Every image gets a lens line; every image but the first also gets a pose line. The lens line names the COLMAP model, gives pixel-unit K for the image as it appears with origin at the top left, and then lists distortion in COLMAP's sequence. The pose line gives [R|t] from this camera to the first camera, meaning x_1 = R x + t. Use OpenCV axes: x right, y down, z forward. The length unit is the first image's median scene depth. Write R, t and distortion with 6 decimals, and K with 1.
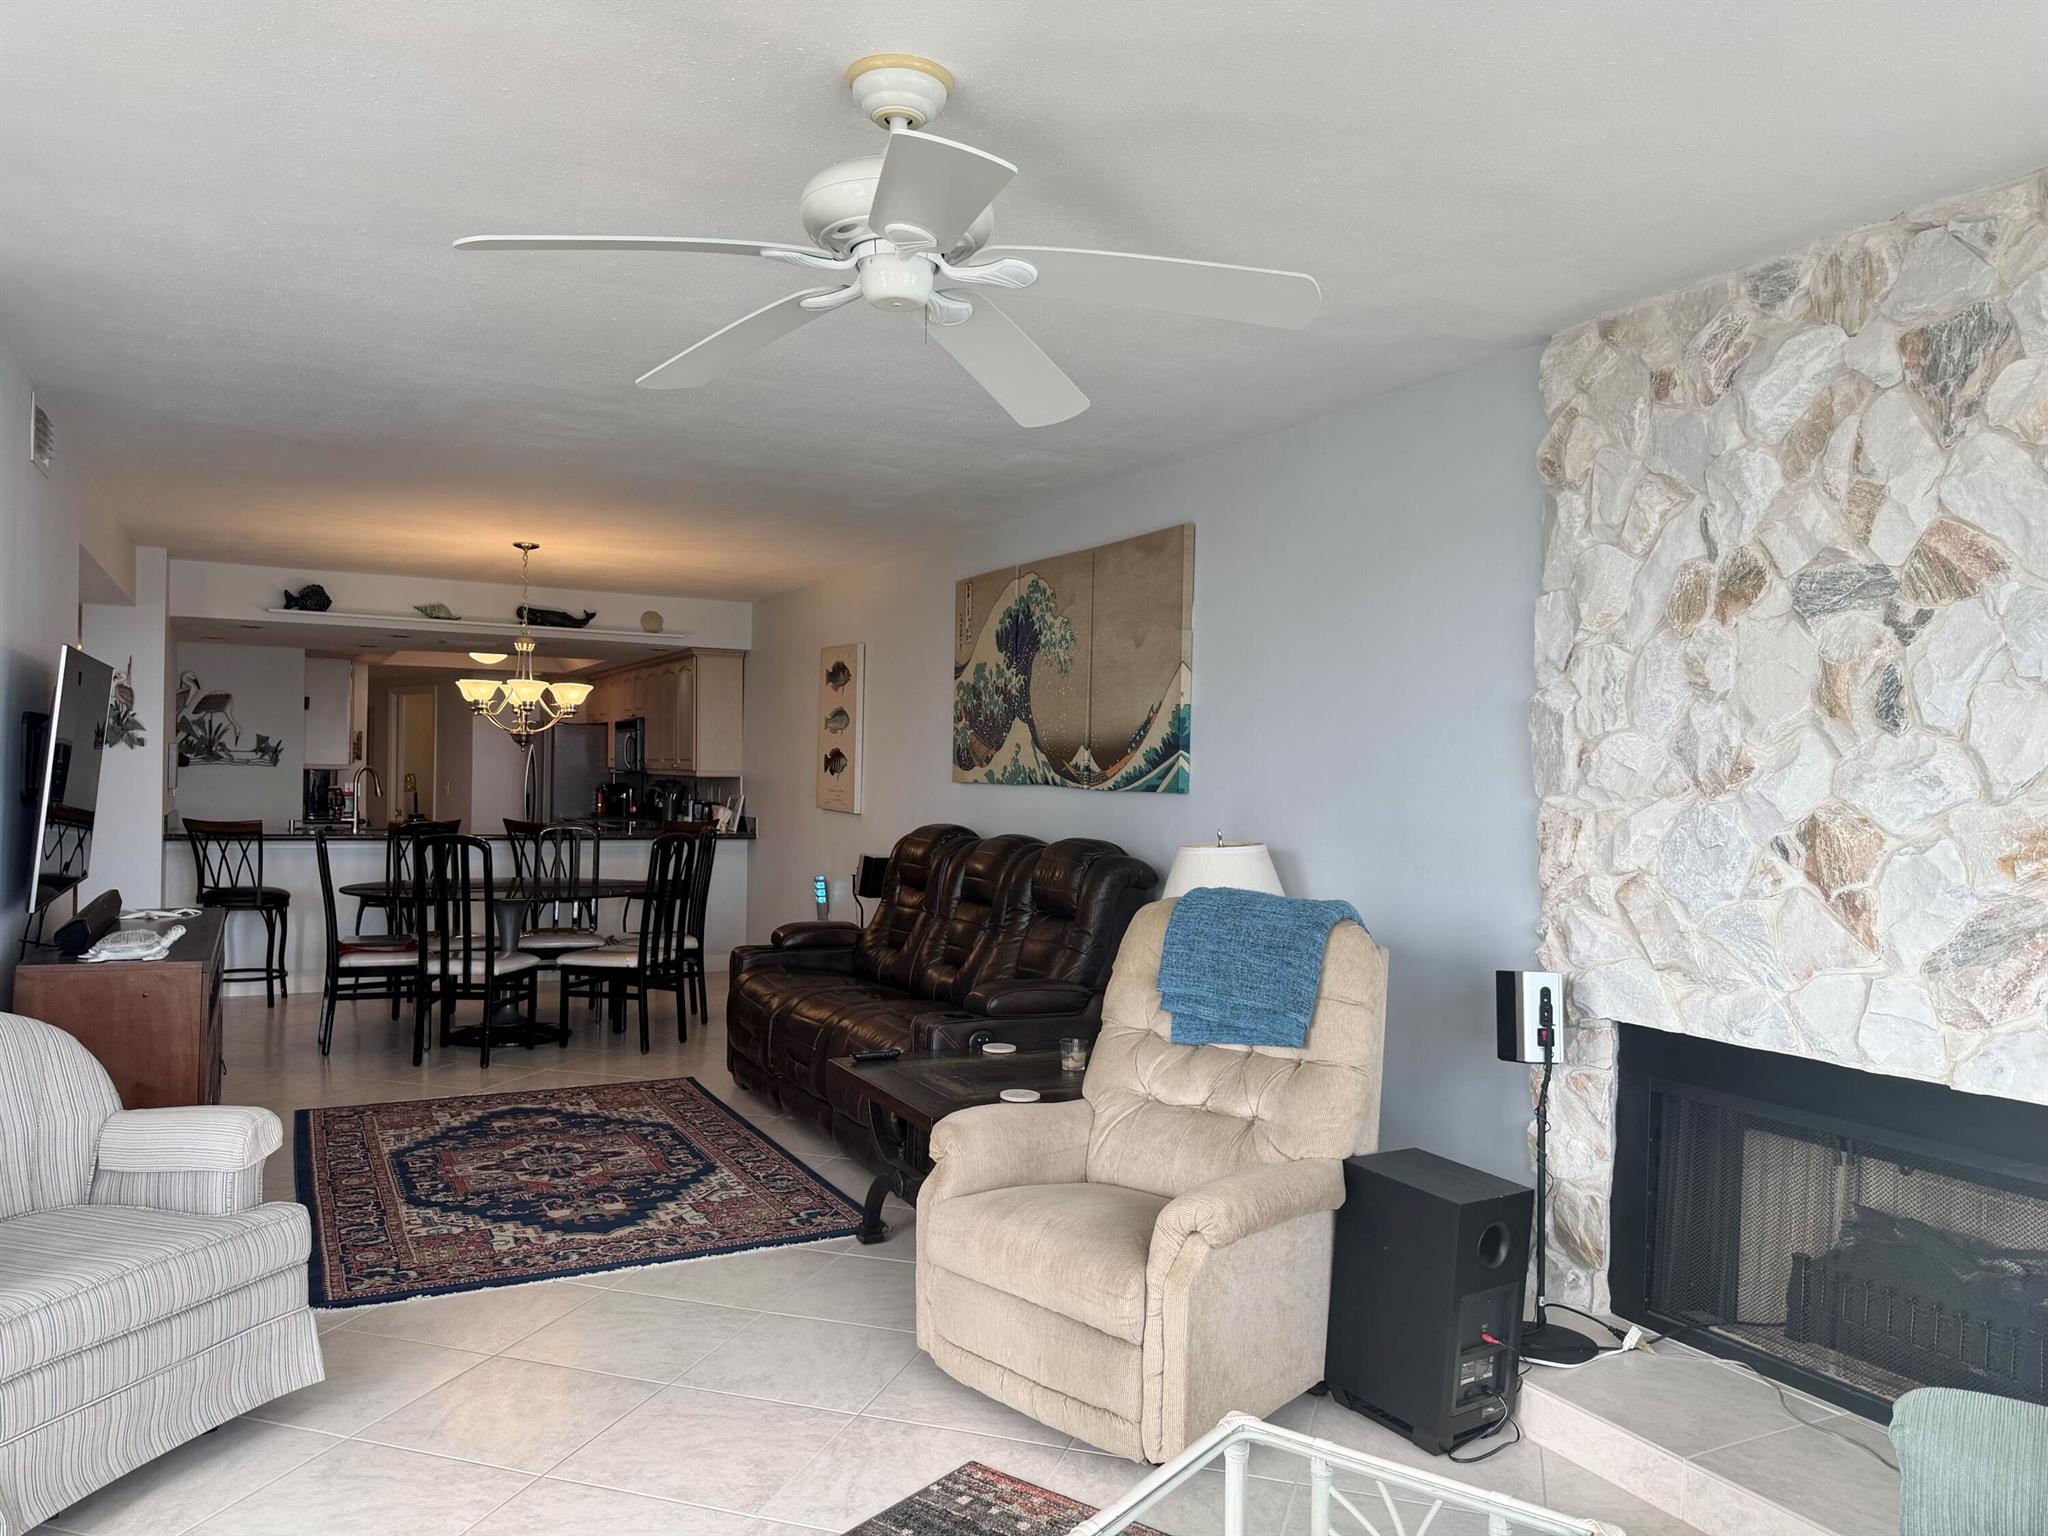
lens RADIAL K [[1454.8, 0, 1012.7], [0, 1454.8, 773.7], [0, 0, 1]] dist [0.033741, -0.042985]
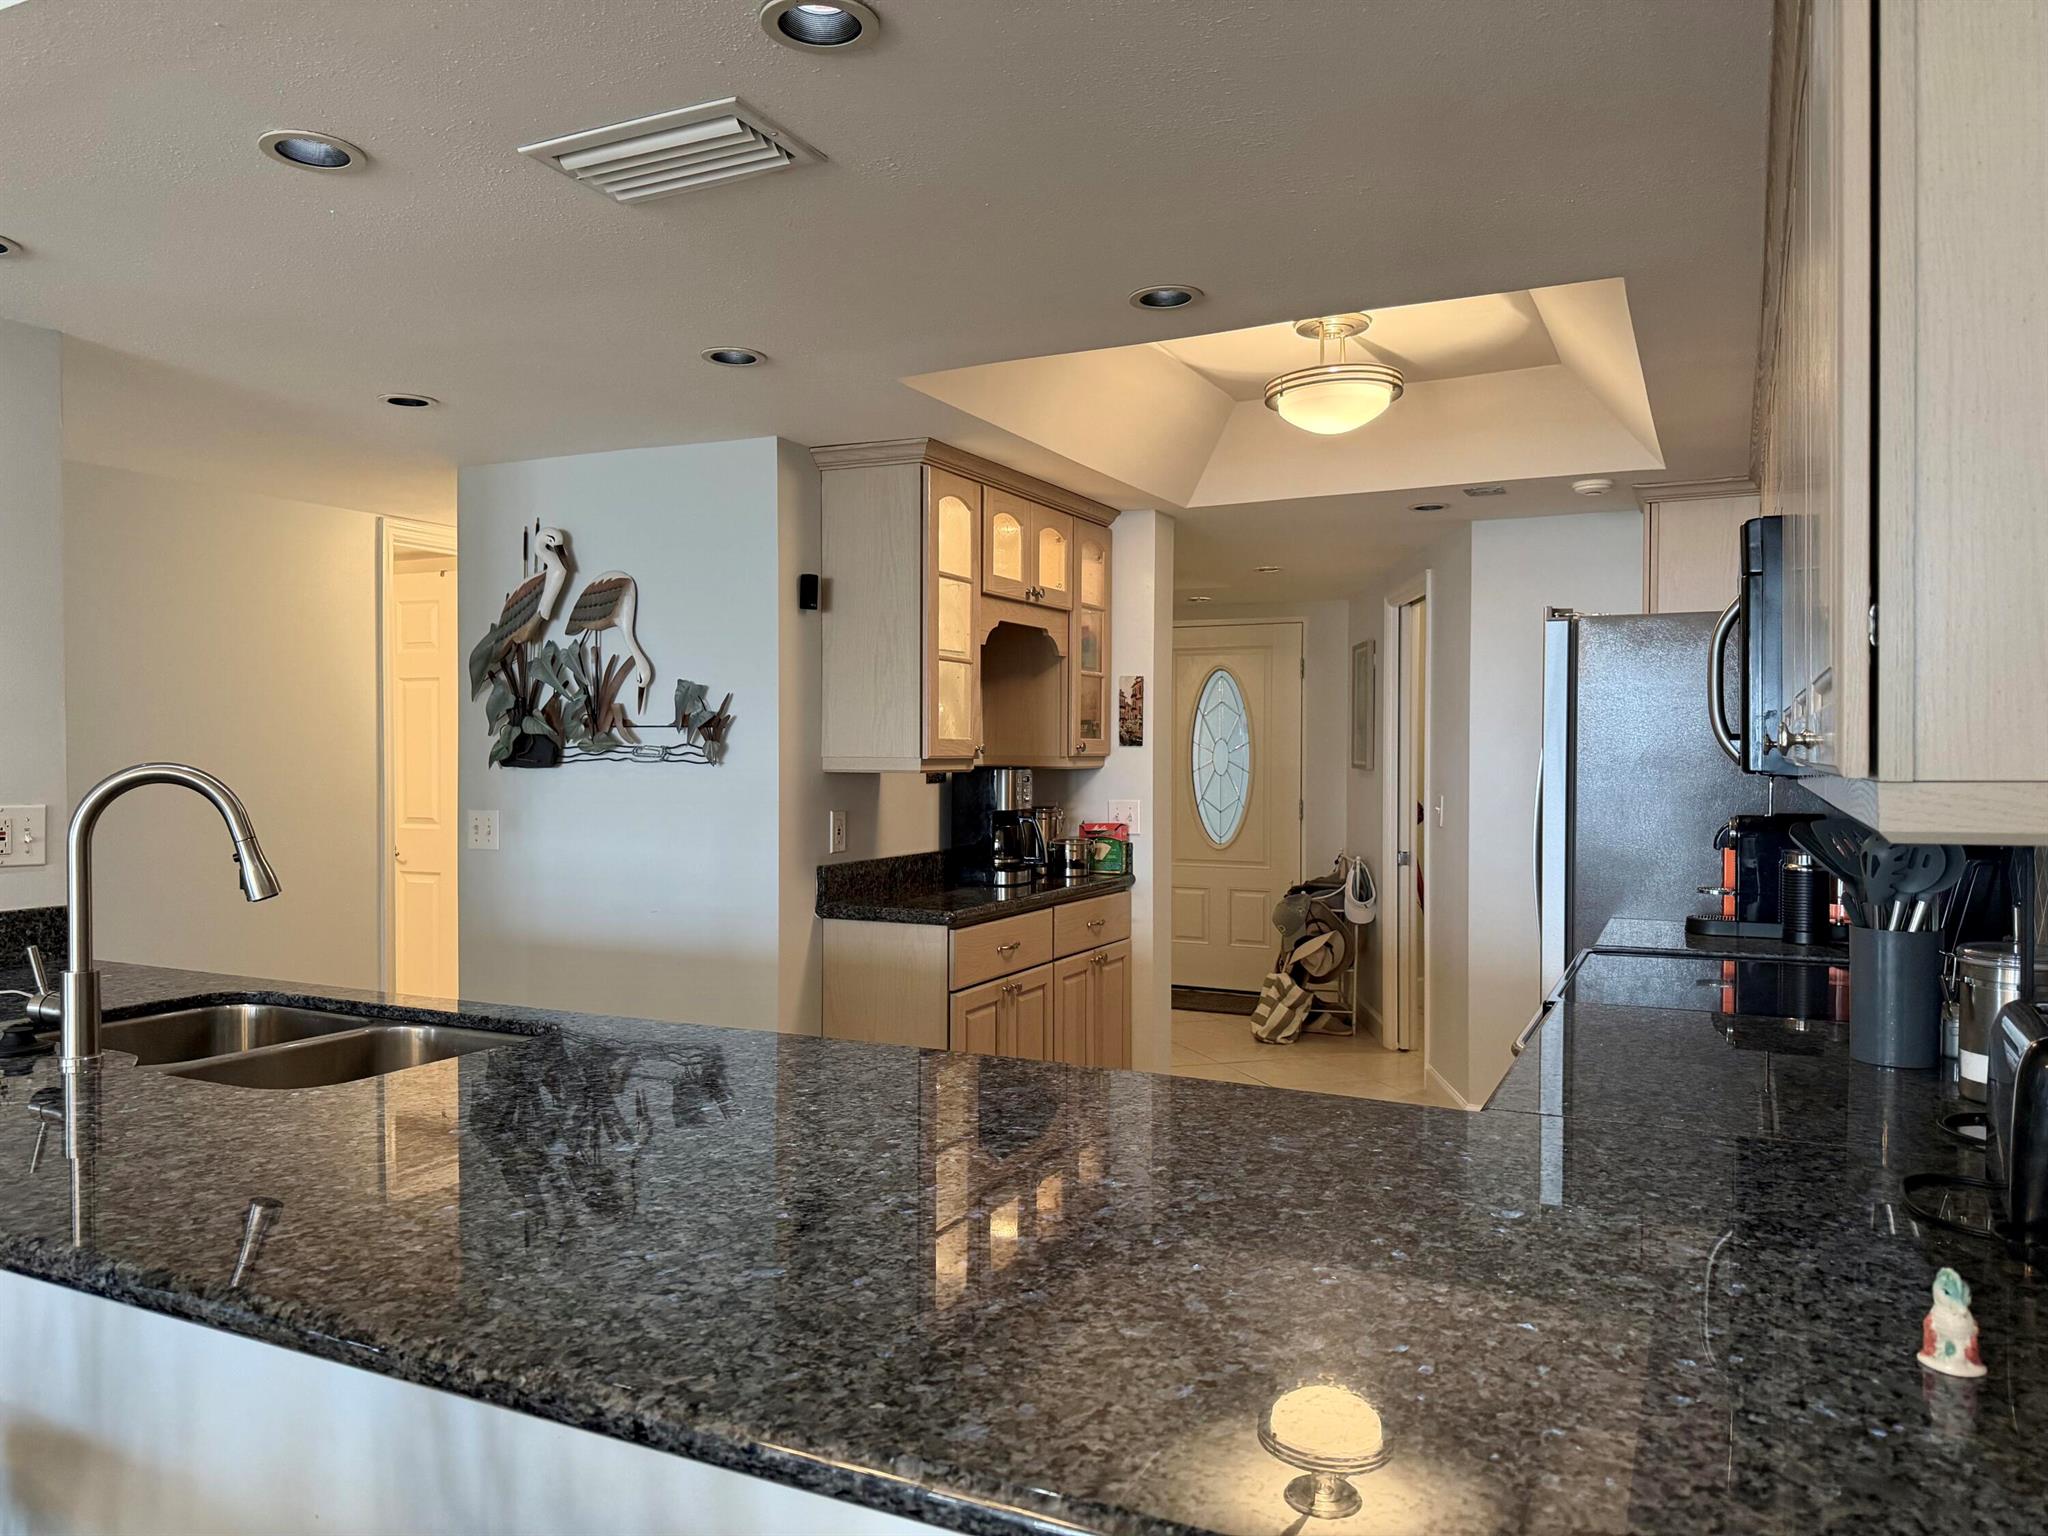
lens RADIAL K [[1454.8, 0, 1012.7], [0, 1454.8, 773.7], [0, 0, 1]] dist [0.033741, -0.042985]
pose [[0.599843, -0.002907, -0.800112, -0.169145], [0.012830, 0.999900, 0.005986, -0.004205], [0.800015, -0.013856, 0.599820, 0.845359]]
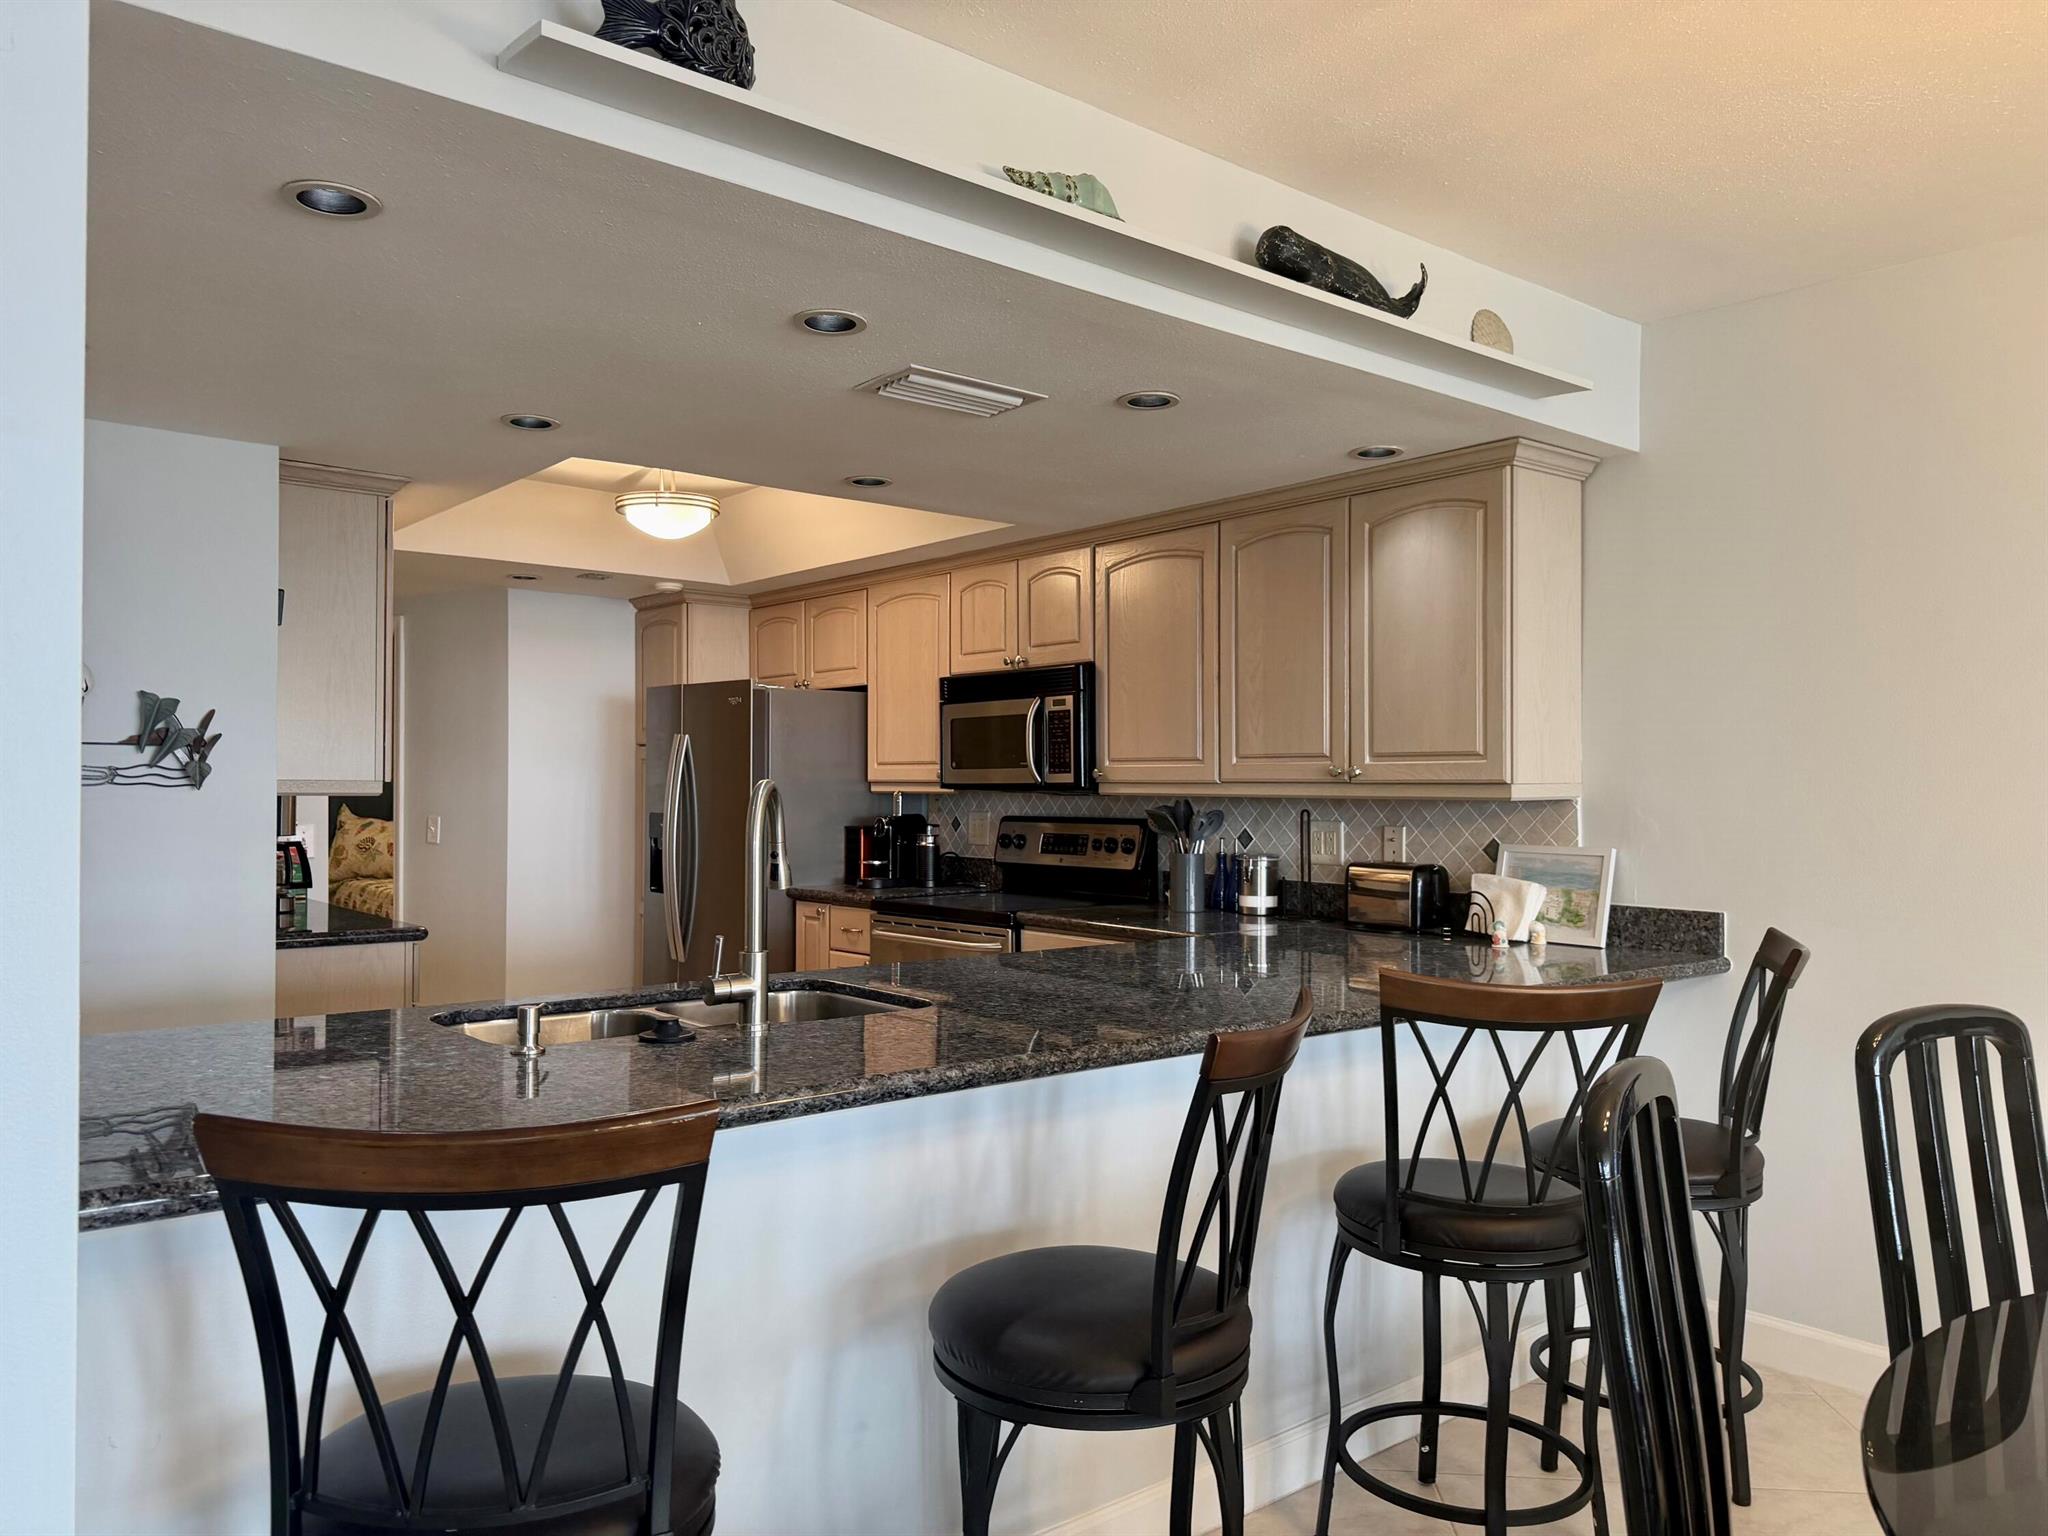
lens RADIAL K [[1454.8, 0, 1012.7], [0, 1454.8, 773.7], [0, 0, 1]] dist [0.033741, -0.042985]
pose [[0.976773, -0.011148, 0.213986, -0.395191], [0.013296, 0.999875, -0.008597, -0.002972], [-0.213863, 0.011242, 0.976799, 0.635556]]
